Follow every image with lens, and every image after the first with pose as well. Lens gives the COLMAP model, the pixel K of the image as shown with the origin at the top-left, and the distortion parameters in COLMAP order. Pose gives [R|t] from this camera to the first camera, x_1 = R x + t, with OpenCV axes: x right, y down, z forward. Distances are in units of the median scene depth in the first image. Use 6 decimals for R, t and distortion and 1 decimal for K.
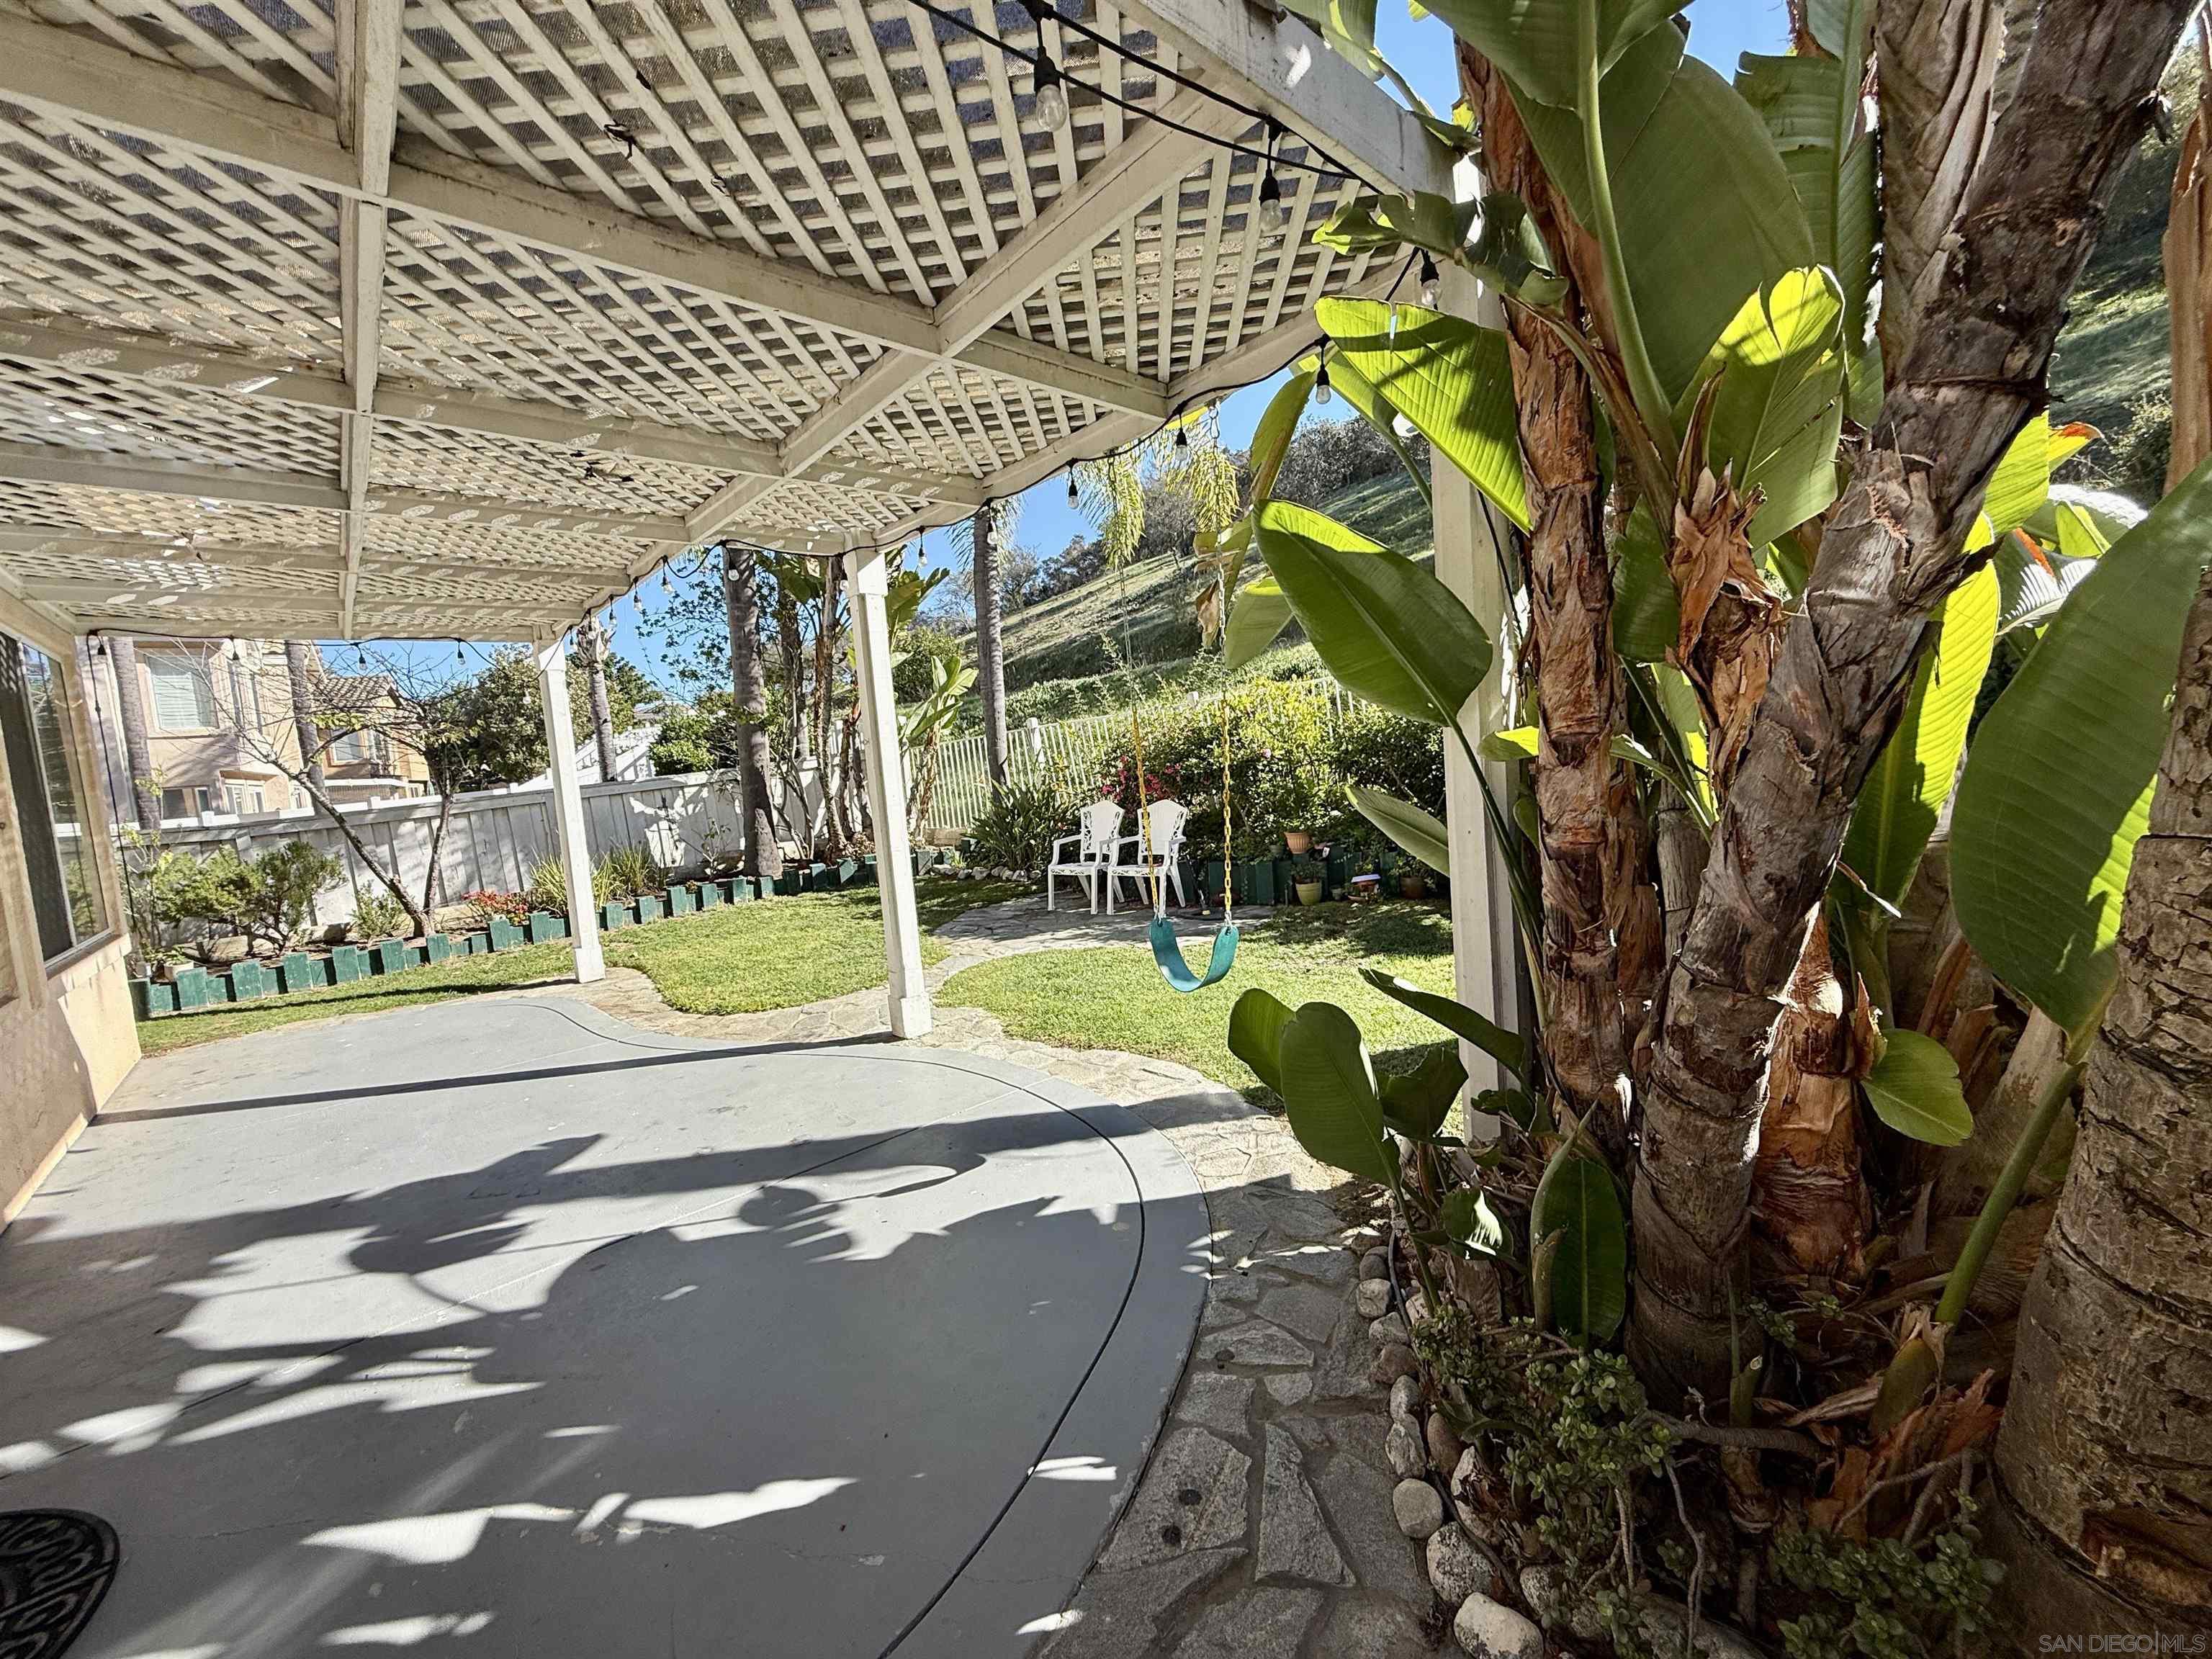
lens RADIAL K [[881.4, 0, 1101.0], [0, 881.4, 827.9], [0, 0, 1]] dist [0.000285, 0.000204]
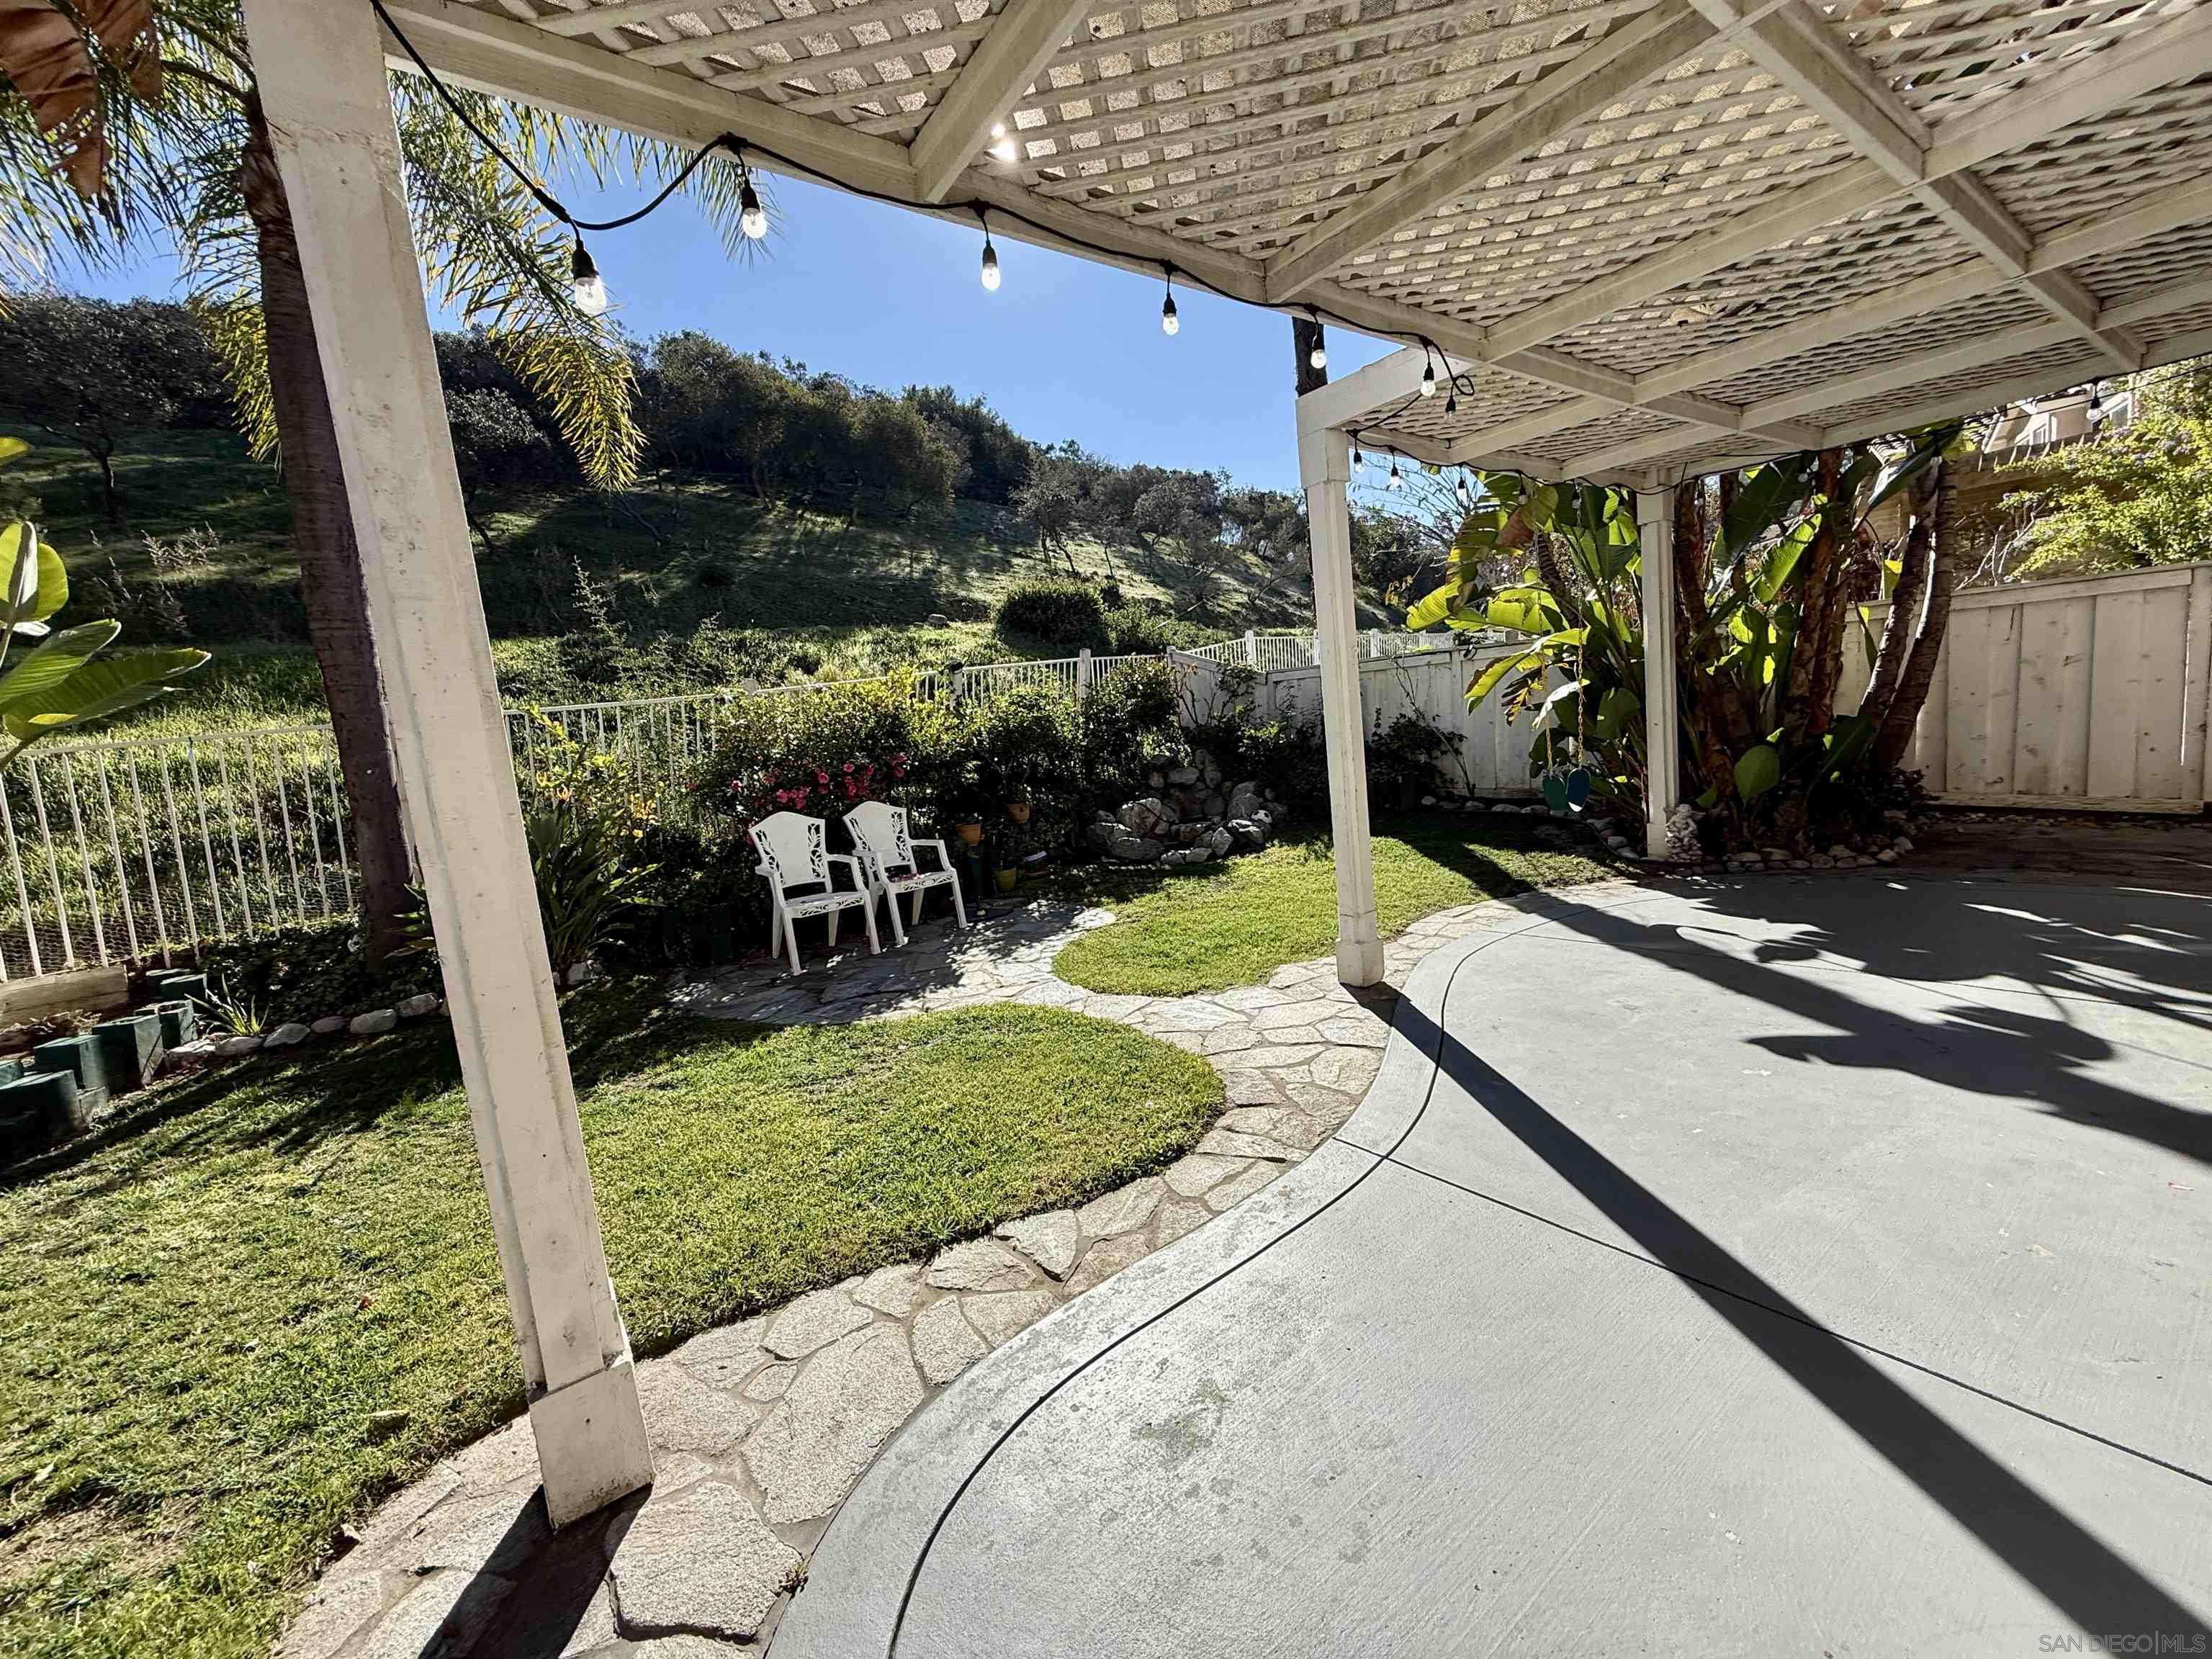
lens RADIAL K [[881.4, 0, 1101.0], [0, 881.4, 827.9], [0, 0, 1]] dist [0.000285, 0.000204]
pose [[0.124029, -0.050494, 0.990993, -1.531877], [0.170938, 0.984861, 0.028788, 0.010985], [-0.977444, 0.165828, 0.130783, 1.512287]]
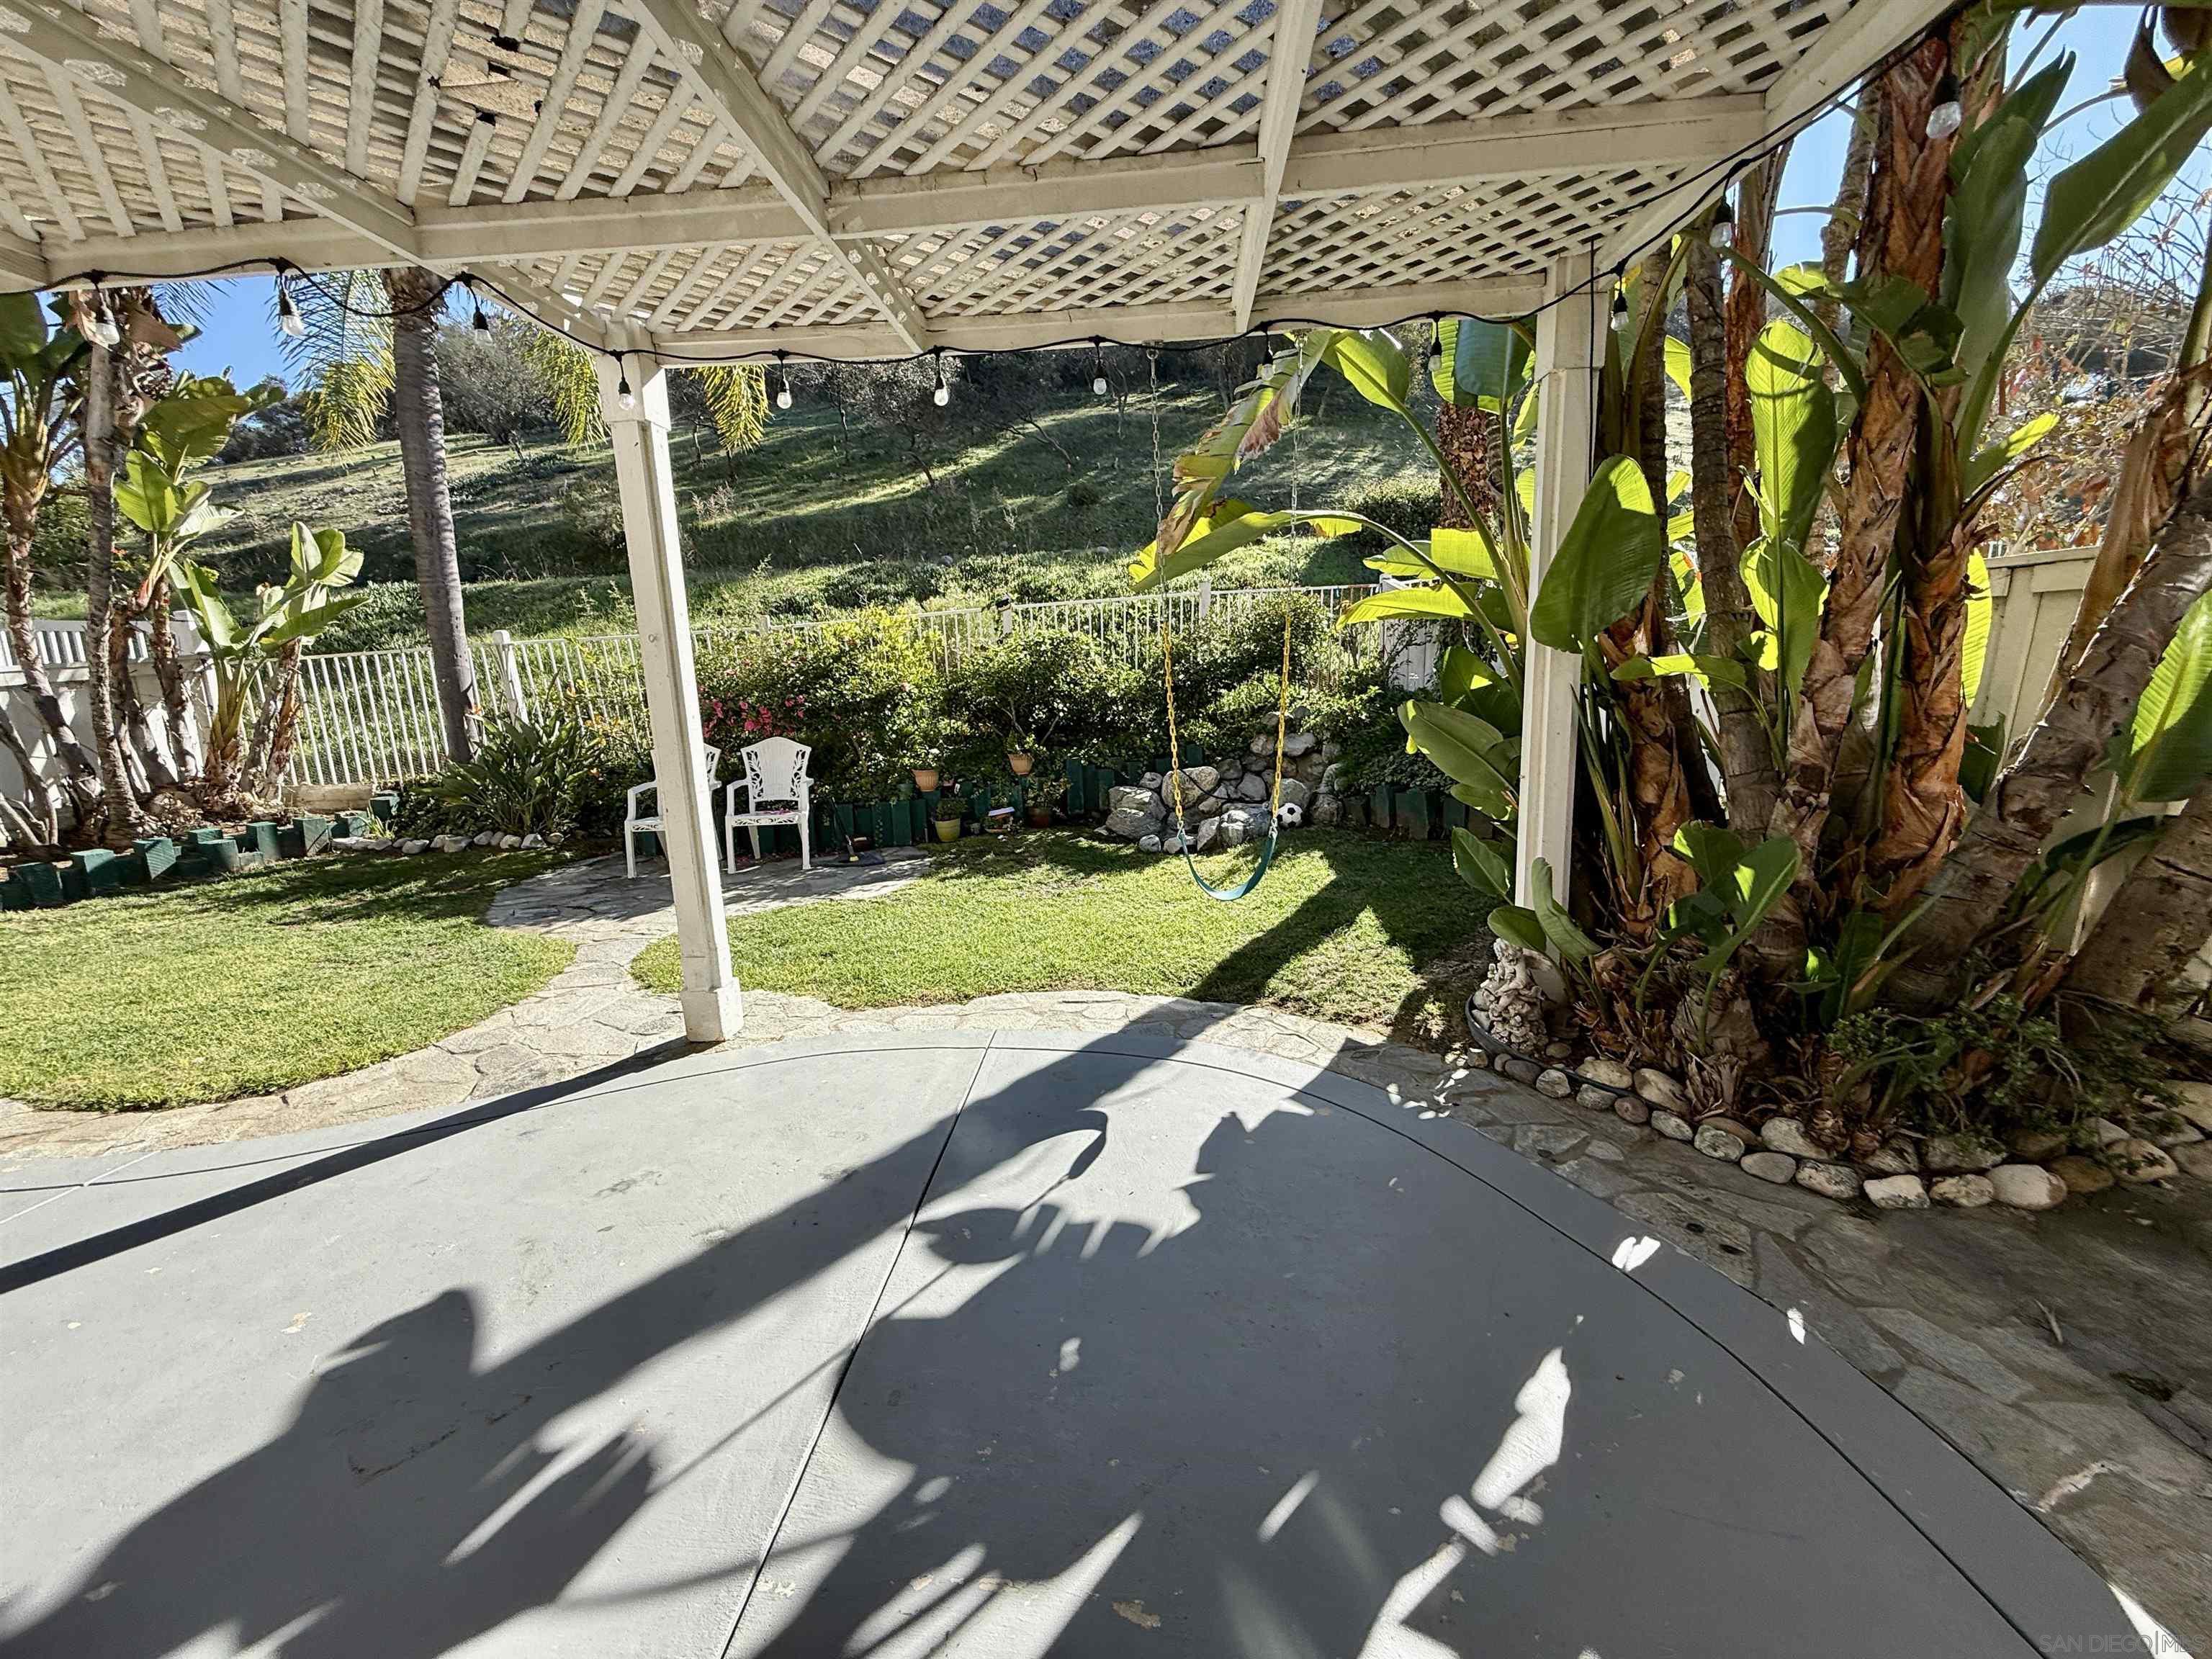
lens RADIAL K [[874.4, 0, 1097.9], [0, 874.4, 840.9], [0, 0, 1]] dist [0.000745, -0.000041]
pose [[0.725881, -0.077418, 0.683450, -0.647165], [0.031021, 0.996319, 0.079911, 0.023982], [-0.687120, -0.036804, 0.725611, 0.318994]]
